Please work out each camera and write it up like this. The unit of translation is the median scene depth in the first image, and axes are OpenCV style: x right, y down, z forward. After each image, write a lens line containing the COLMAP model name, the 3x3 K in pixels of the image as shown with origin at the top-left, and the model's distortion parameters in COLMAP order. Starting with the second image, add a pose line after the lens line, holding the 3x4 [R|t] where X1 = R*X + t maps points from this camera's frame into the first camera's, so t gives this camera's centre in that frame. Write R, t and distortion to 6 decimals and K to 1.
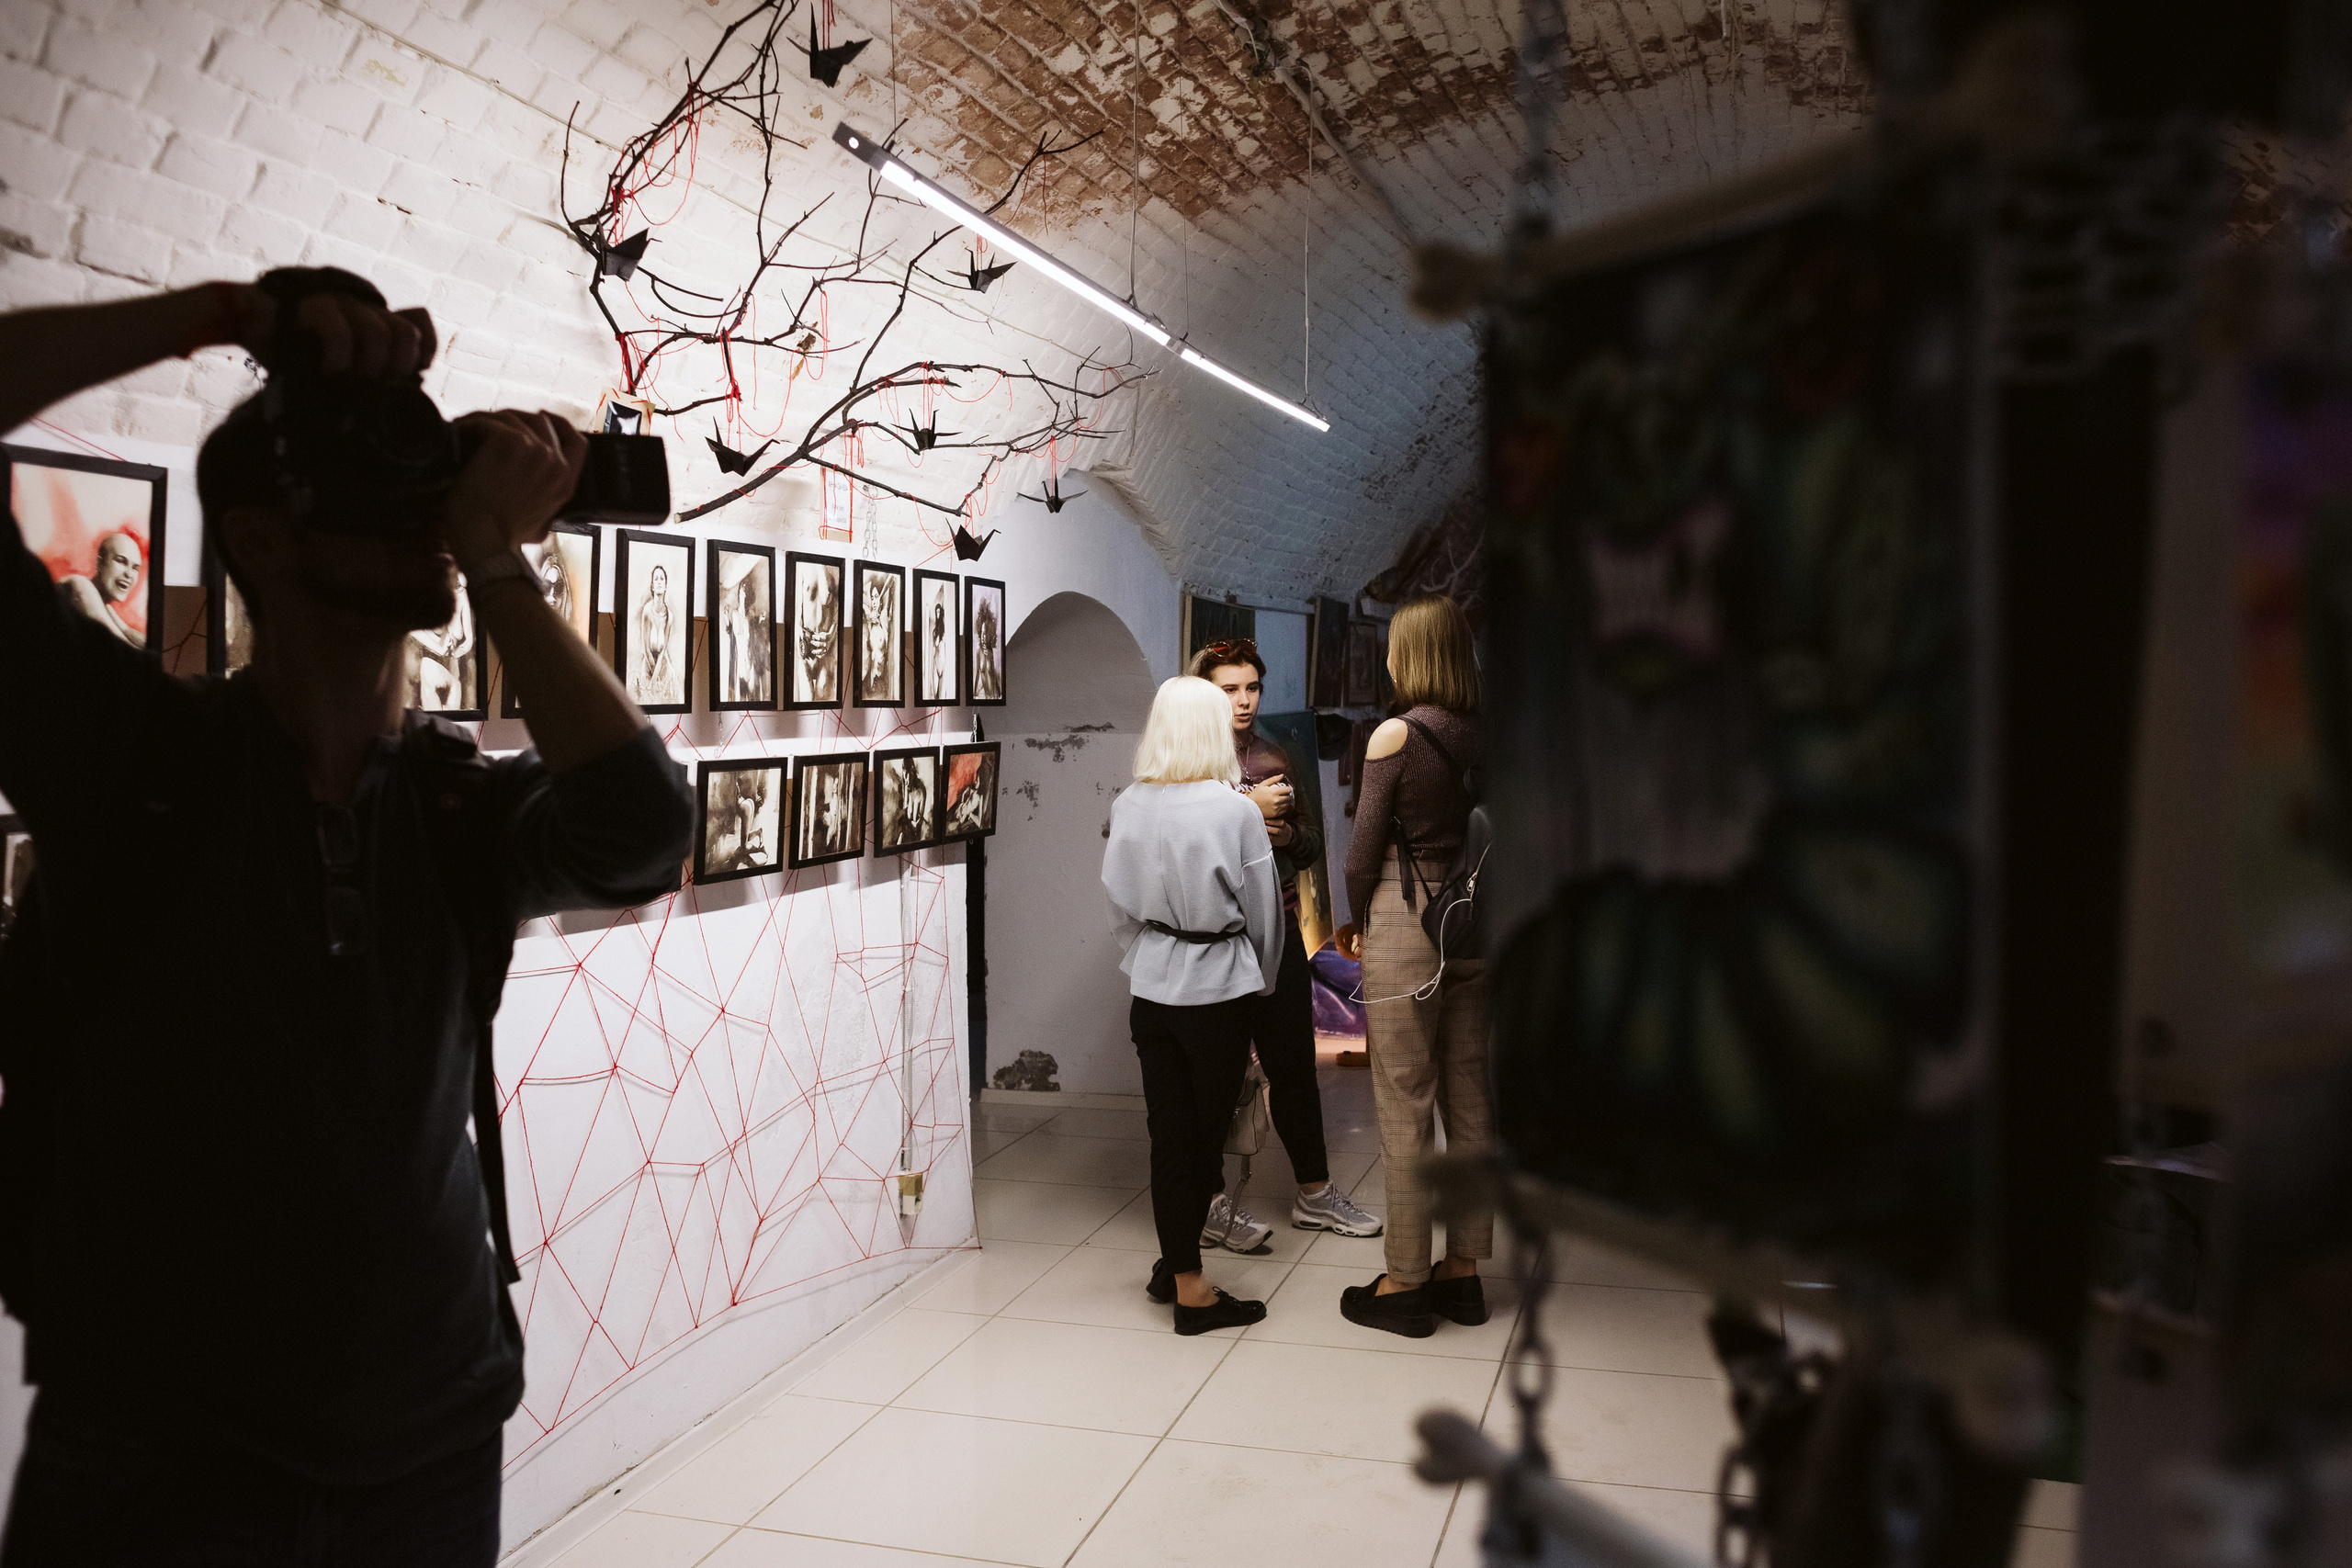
lens RADIAL K [[1911.8, 0, 1182.7], [0, 1911.8, 765.2], [0, 0, 1]] dist [-0.093474, 0.124243]
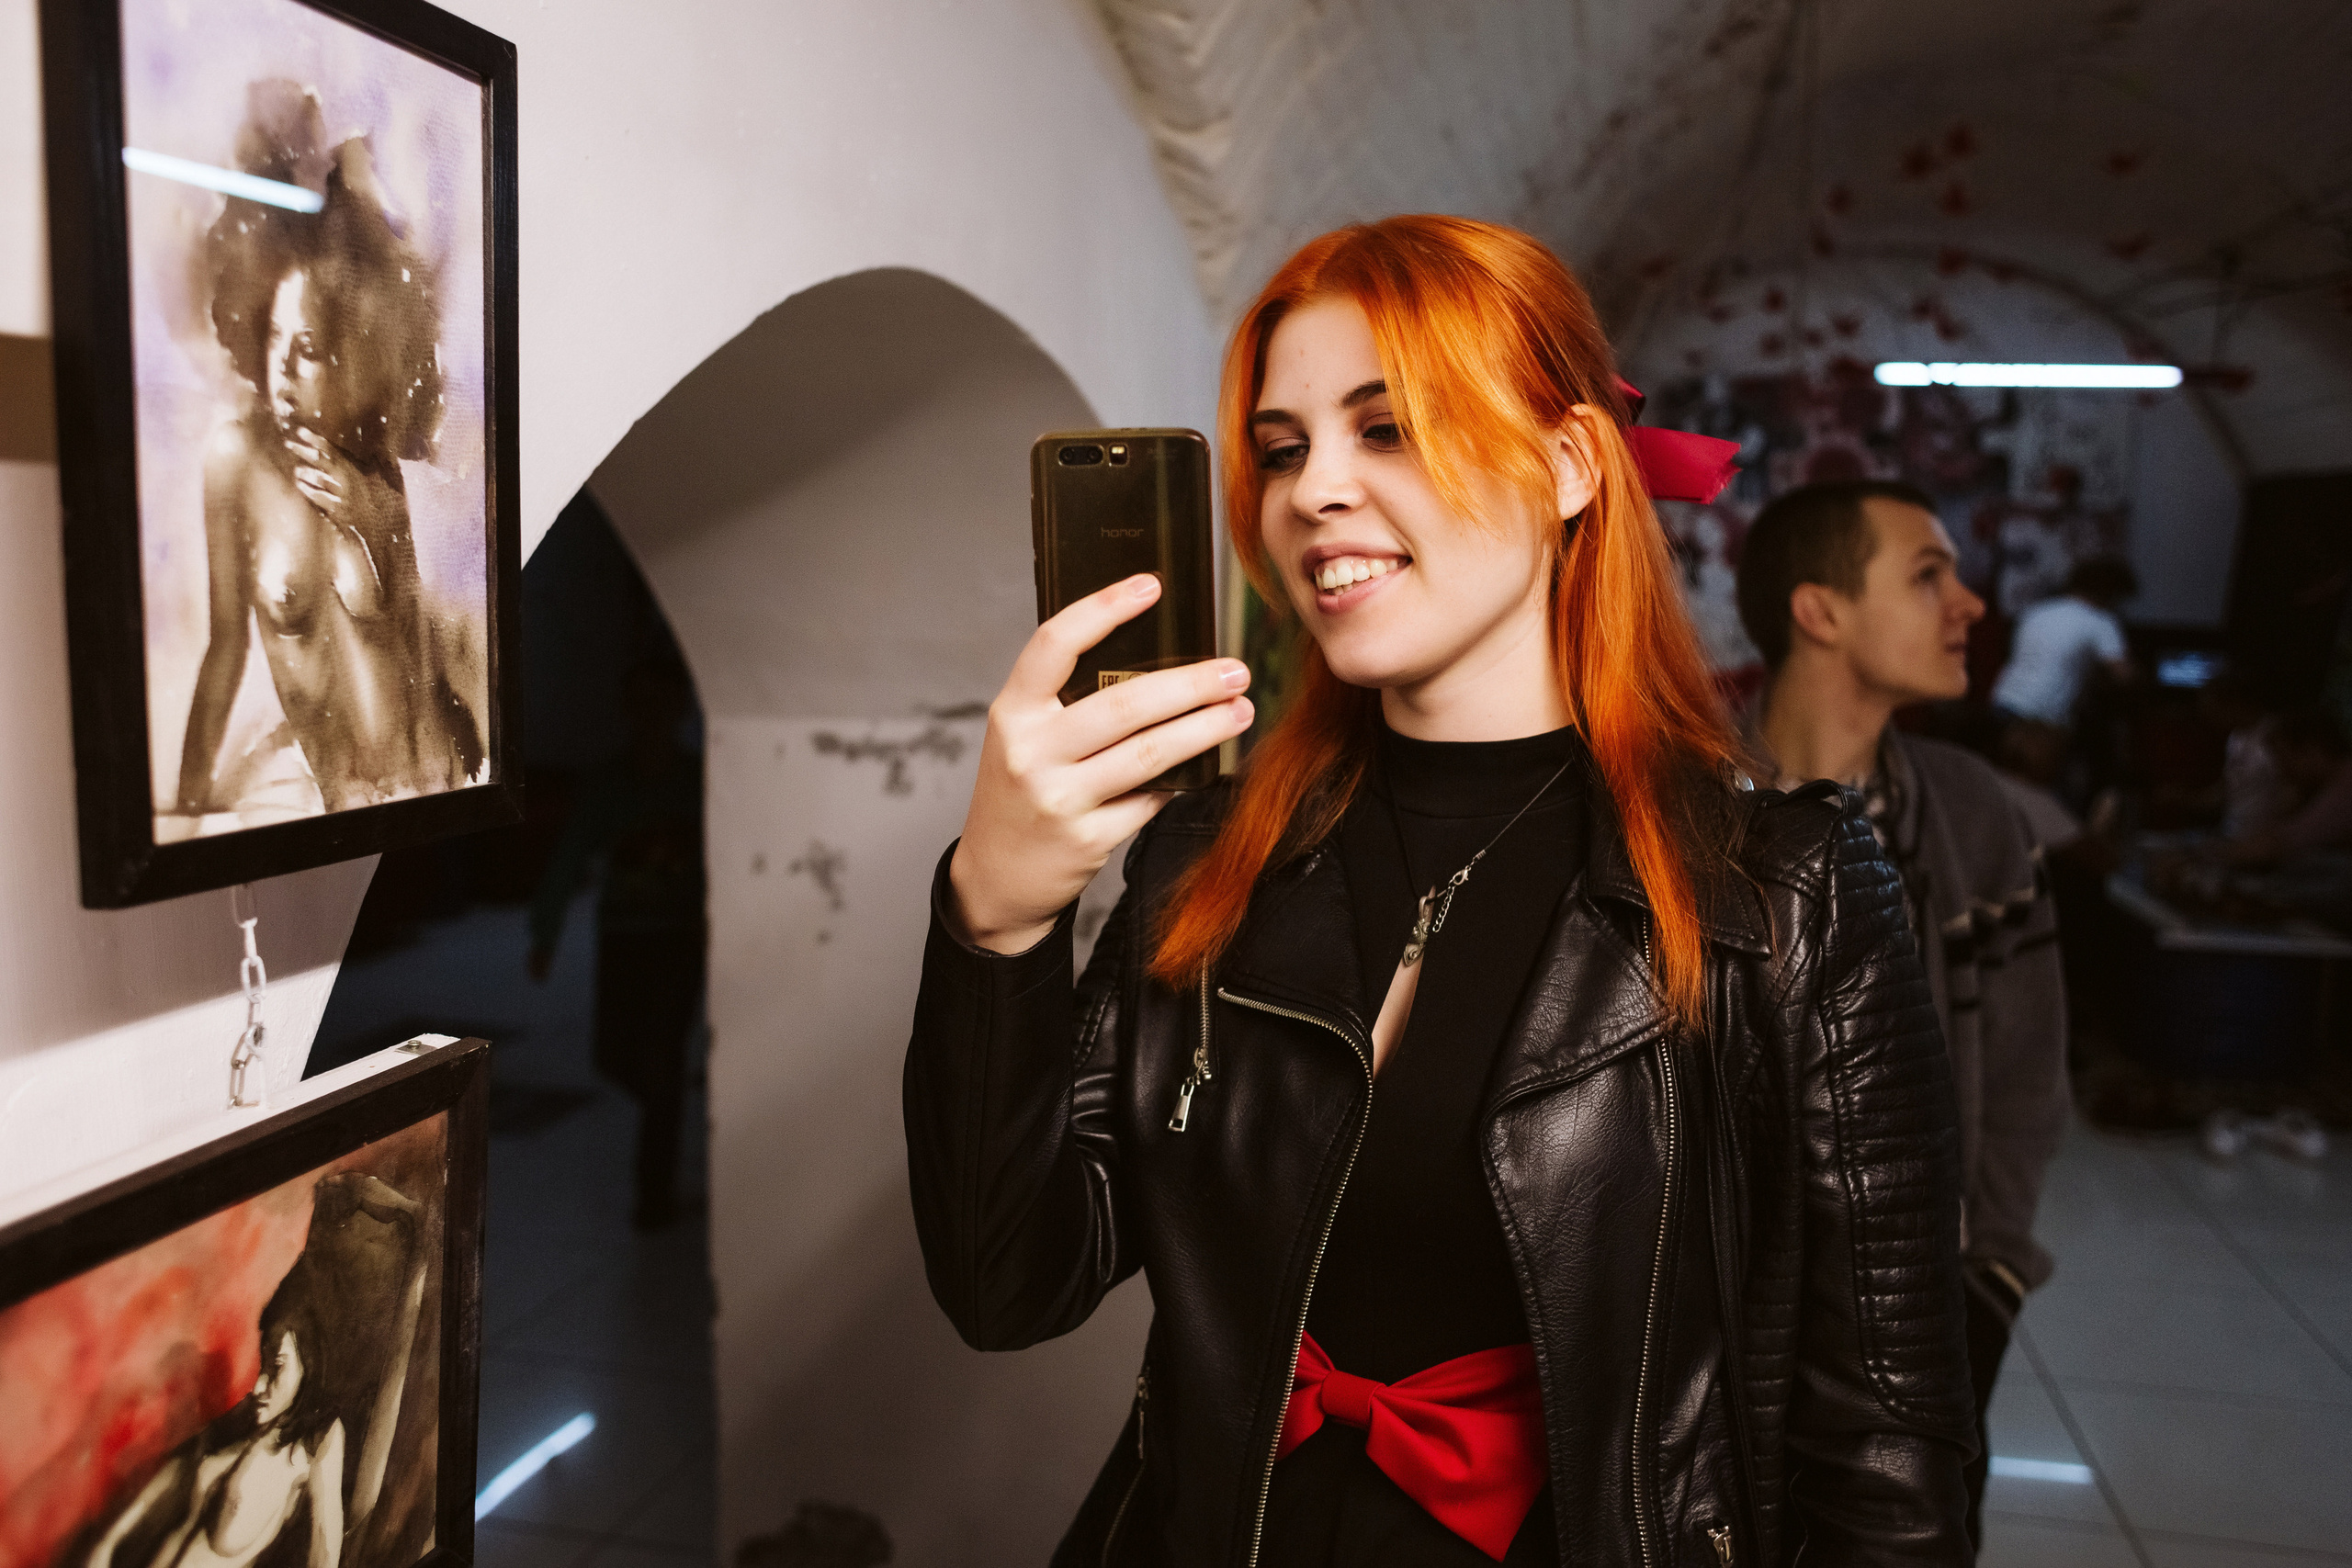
lens RADIAL K [[1911.8, 0, 1182.7], [0, 1911.8, 765.2], [0, 0, 1]] dist [-0.093474, 0.124243]
pose [[0.997397, 0.011372, 0.071197, -0.035009], [-0.016231, 0.997550, 0.068052, -0.035084], [-0.070248, -0.069030, 0.995138, 0.613401]]
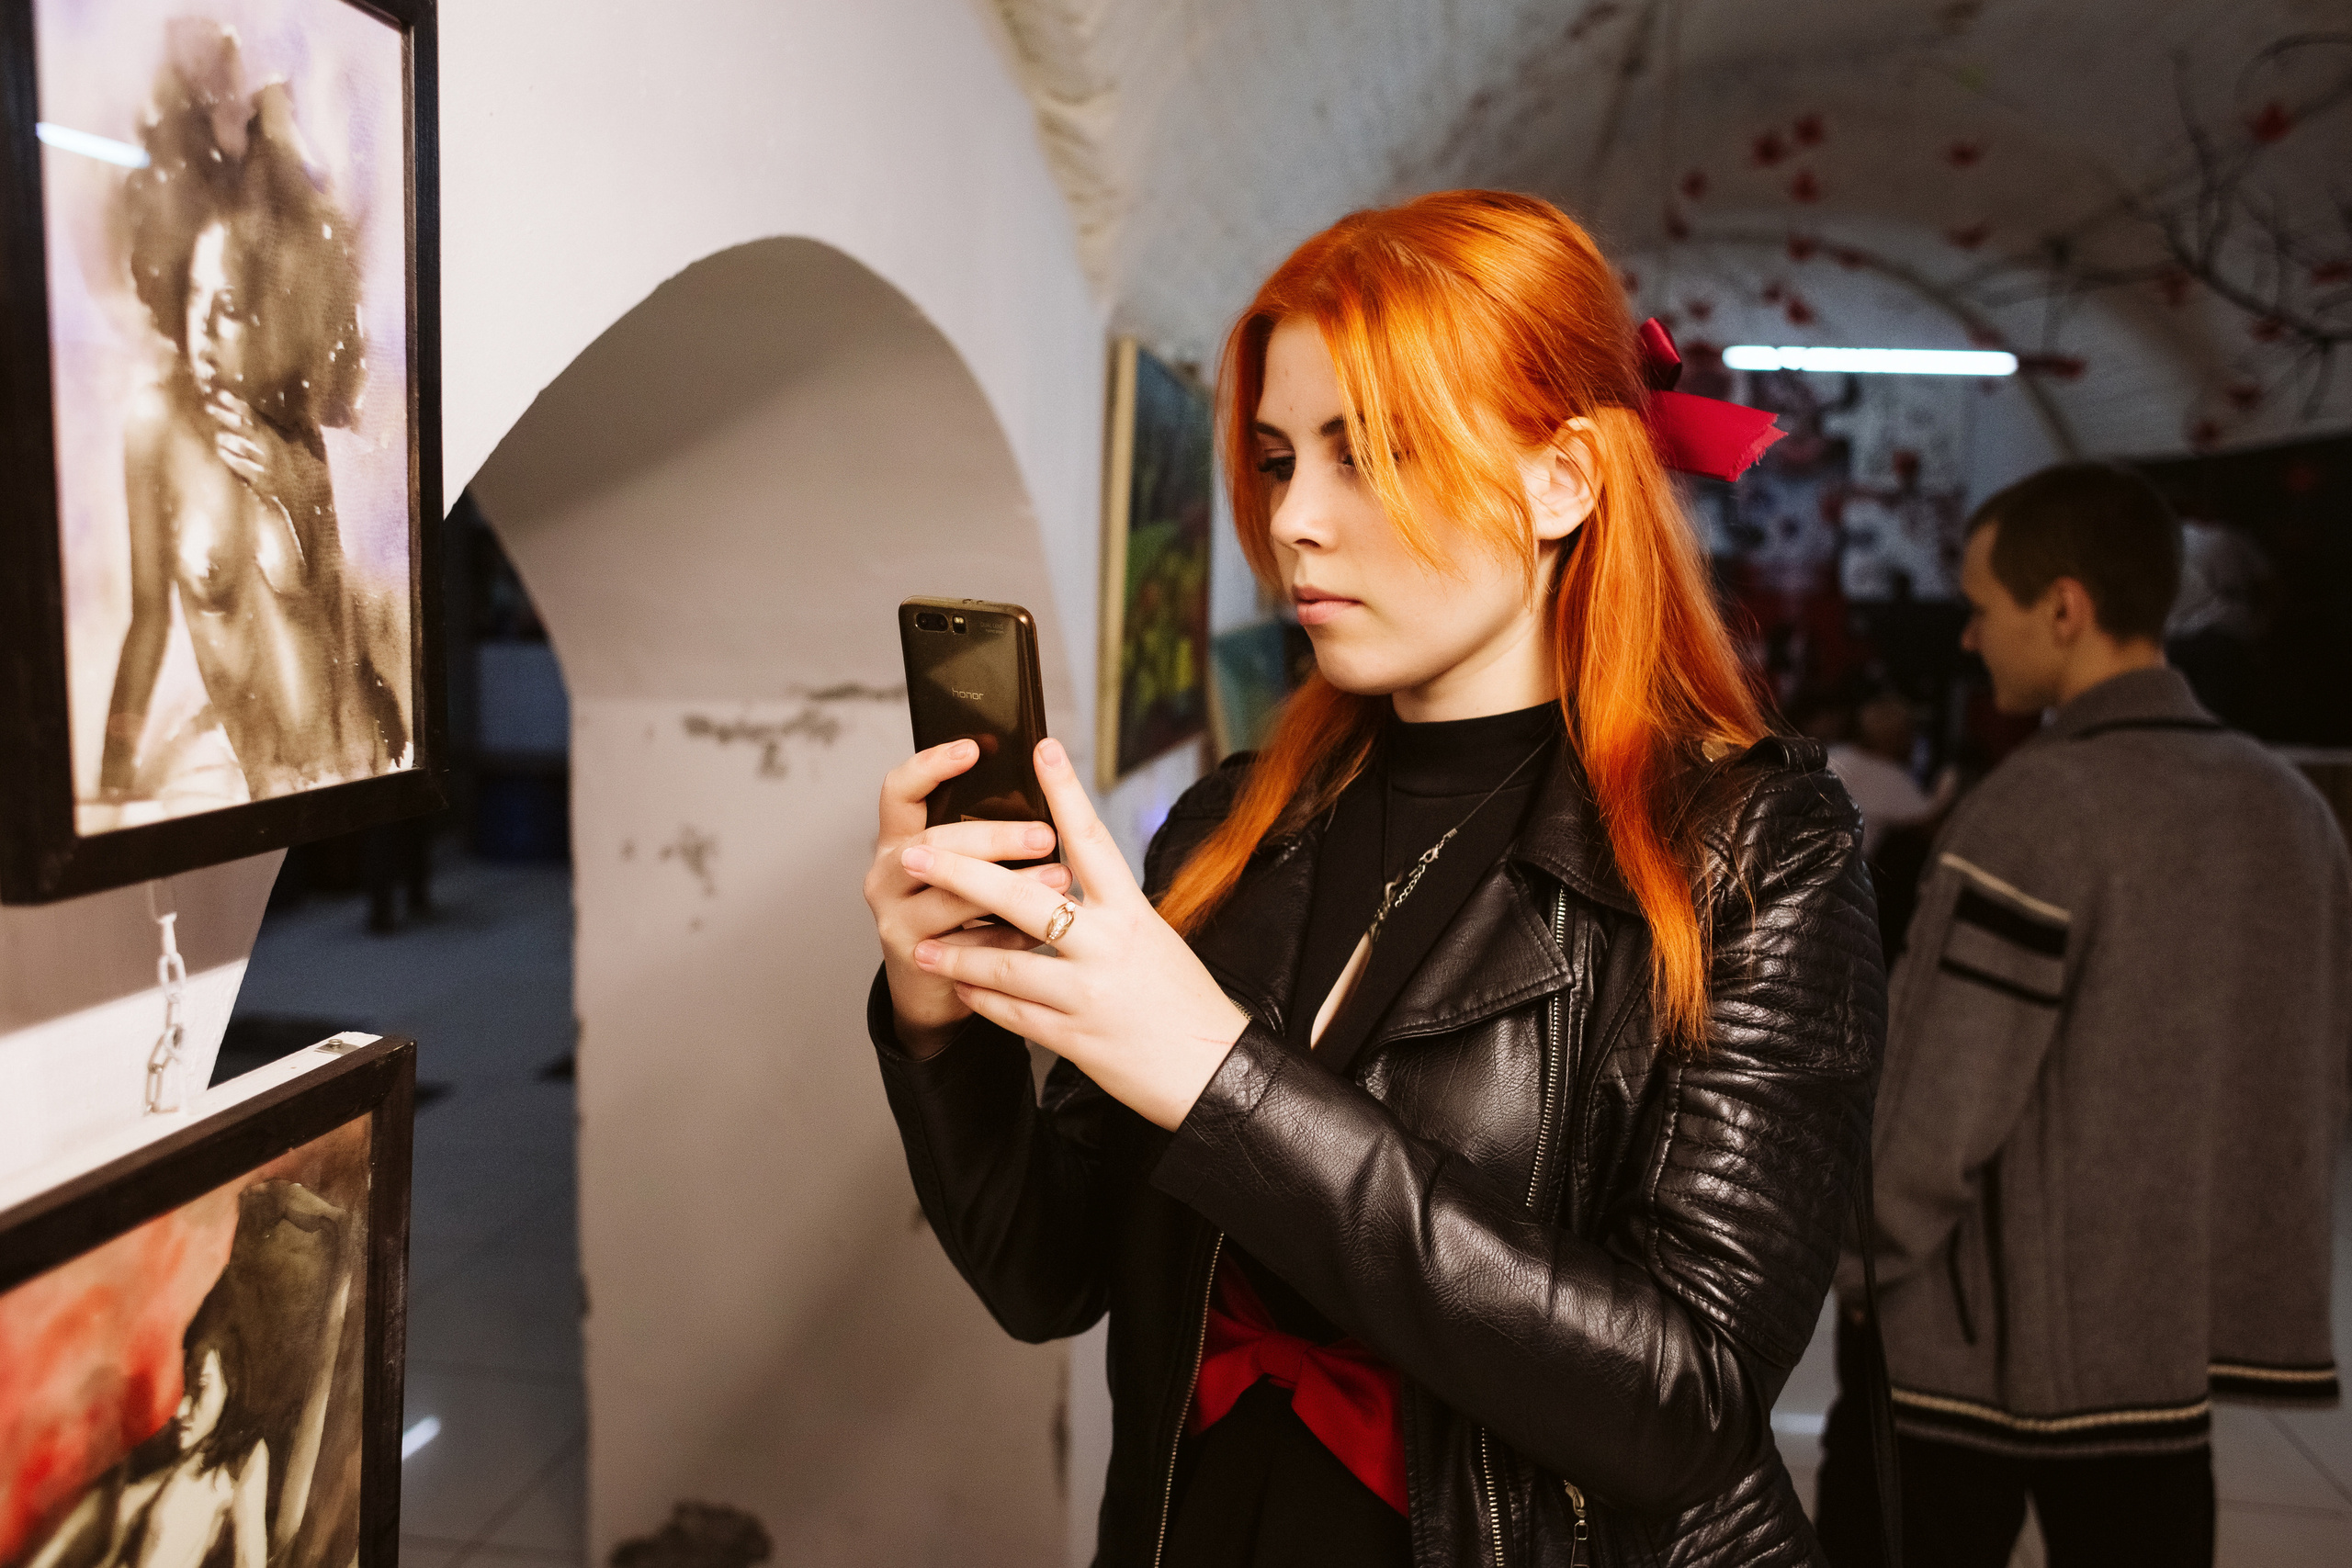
lens RADIAL K [[1920.0, 0, 1179.9], [0, 1920.0, 764.5], [0, 0, 1]] dist [-0.089209, 0.118805]
pose [[0.988862, 0.004967, 0.148749, -0.041425], [-0.016467, 0.996958, 0.076185, -0.034804], [-0.147918, -0.077786, 0.985936, 0.615796]]
